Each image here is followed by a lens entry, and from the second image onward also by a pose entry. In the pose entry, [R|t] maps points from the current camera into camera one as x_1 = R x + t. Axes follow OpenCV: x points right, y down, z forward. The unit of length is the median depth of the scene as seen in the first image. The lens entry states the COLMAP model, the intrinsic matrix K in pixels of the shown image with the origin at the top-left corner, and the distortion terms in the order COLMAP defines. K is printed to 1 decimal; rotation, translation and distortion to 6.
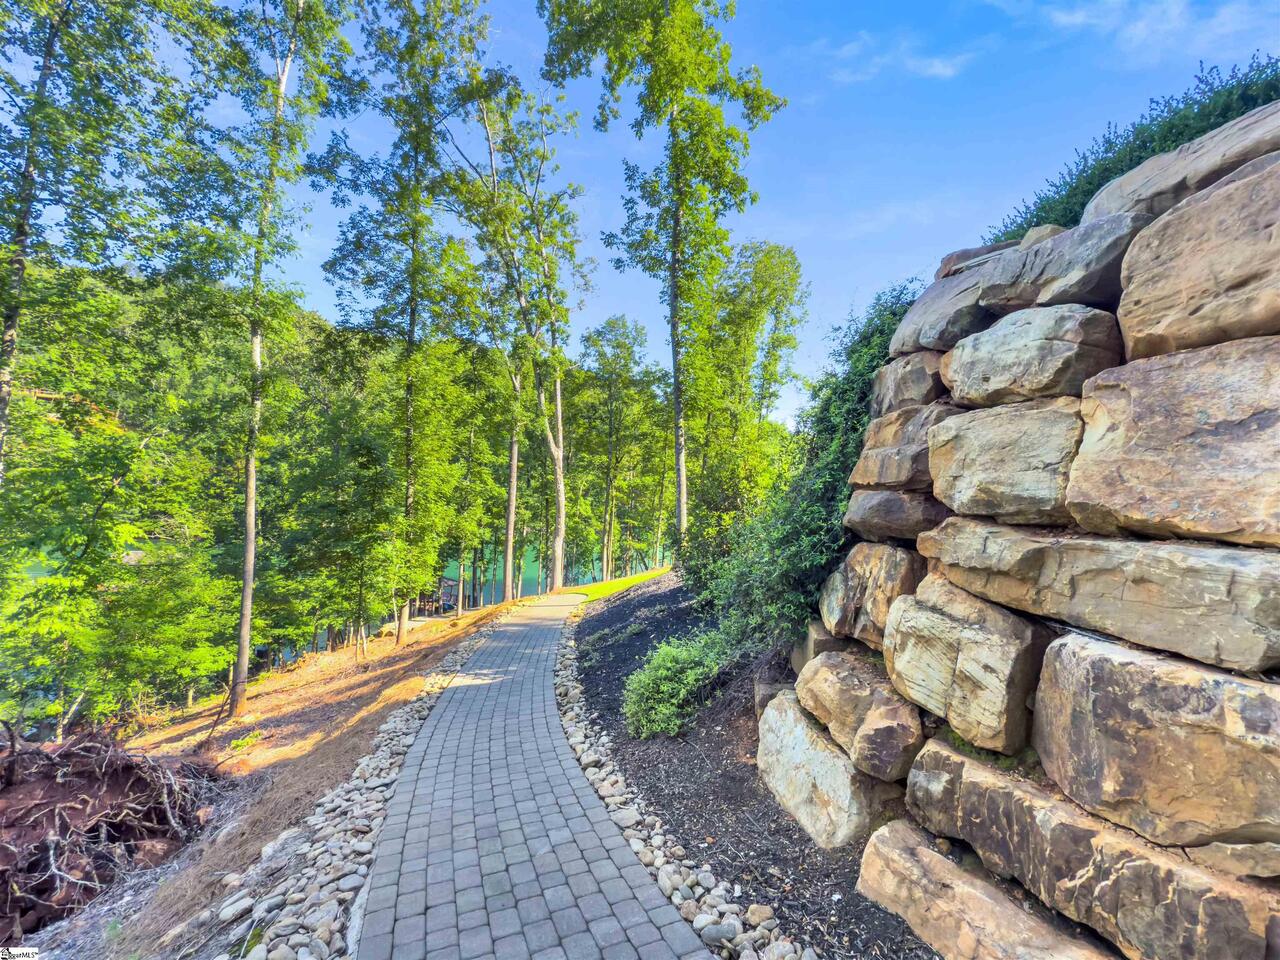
lens RADIAL K [[512.6, 0, 640.0], [0, 512.6, 480.0], [0, 0, 1]] dist [0.000438, 0.000232]
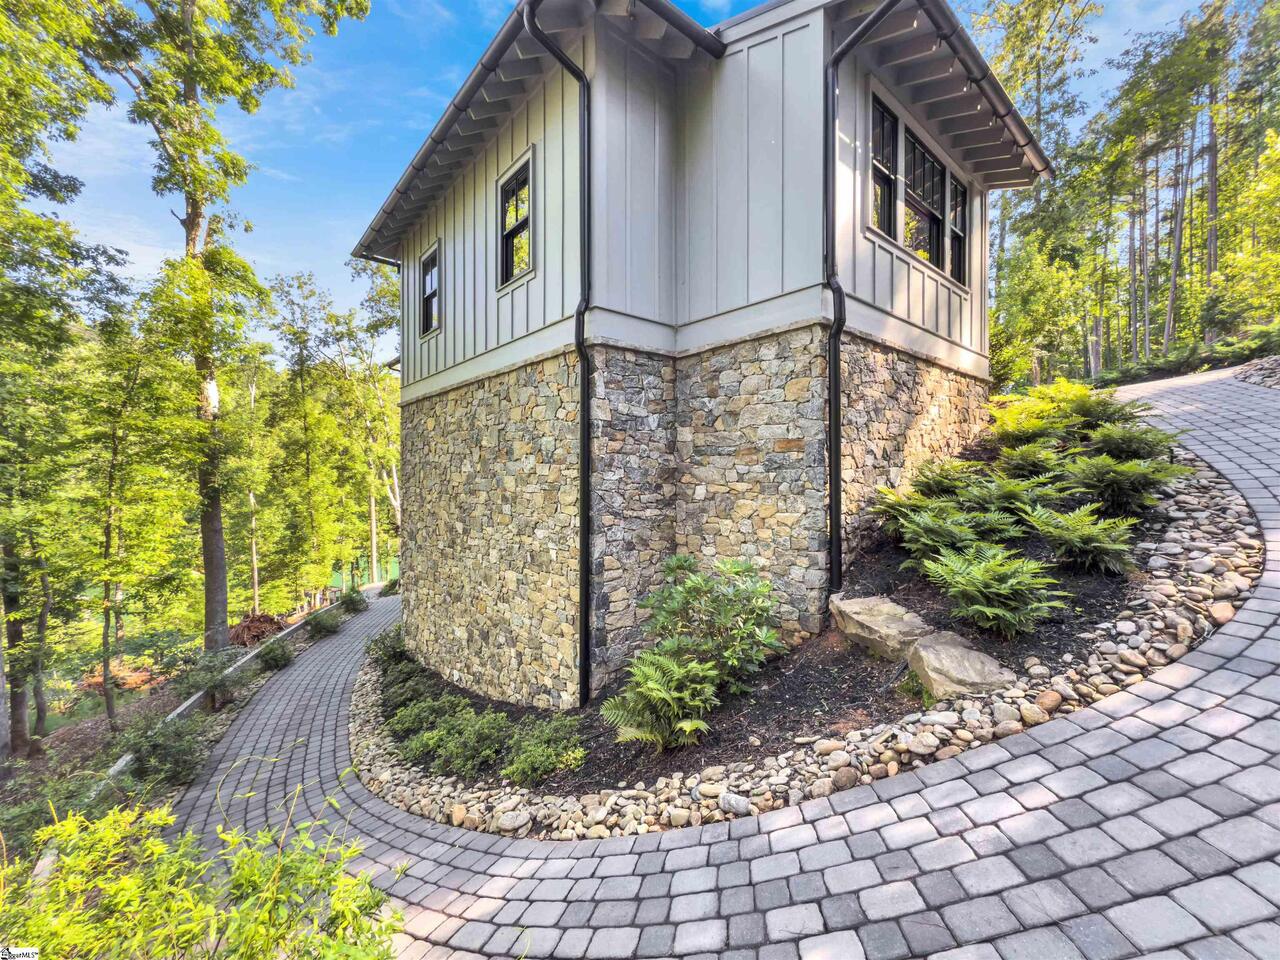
lens RADIAL K [[512.6, 0, 640.0], [0, 512.6, 480.0], [0, 0, 1]] dist [0.000438, 0.000232]
pose [[0.976105, -0.075796, 0.203651, 0.303075], [0.070697, 0.996978, 0.032209, -0.131796], [-0.205477, -0.017042, 0.978514, -0.901559]]
